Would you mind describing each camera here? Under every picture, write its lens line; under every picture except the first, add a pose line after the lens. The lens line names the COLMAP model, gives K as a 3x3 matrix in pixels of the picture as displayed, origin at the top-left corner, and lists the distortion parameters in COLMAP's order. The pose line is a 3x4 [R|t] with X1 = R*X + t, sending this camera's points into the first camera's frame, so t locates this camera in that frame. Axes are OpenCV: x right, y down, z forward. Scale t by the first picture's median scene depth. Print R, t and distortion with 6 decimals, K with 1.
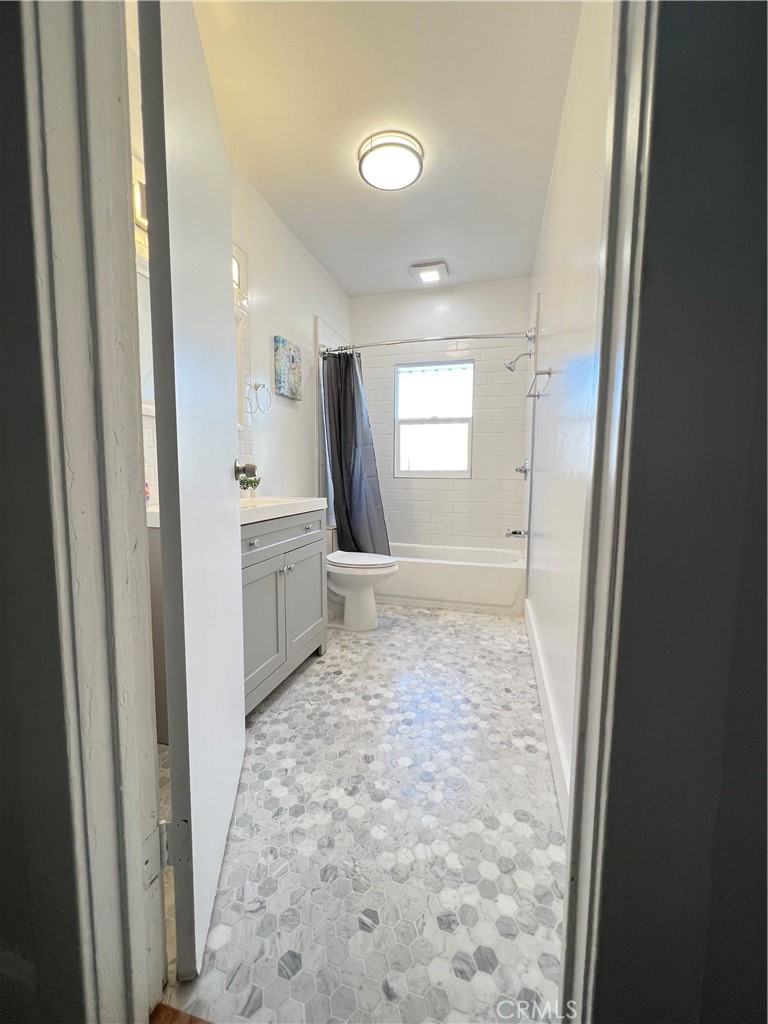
lens RADIAL K [[411.1, 0, 385.6], [0, 411.1, 511.1], [0, 0, 1]] dist [0.000992, -0.000066]
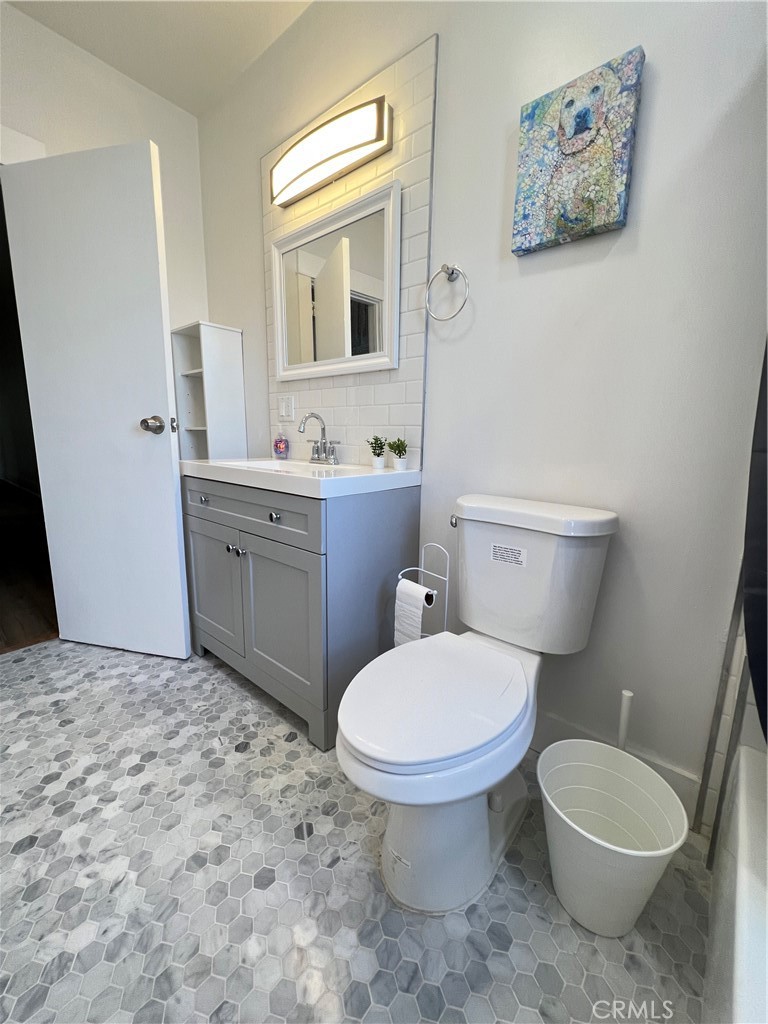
lens RADIAL K [[411.1, 0, 387.2], [0, 411.1, 510.4], [0, 0, 1]] dist [0.000992, -0.000066]
pose [[-0.424695, 0.144030, -0.893806, 0.330066], [-0.106822, 0.972396, 0.207451, -0.126024], [0.899012, 0.183581, -0.397586, 1.512538]]
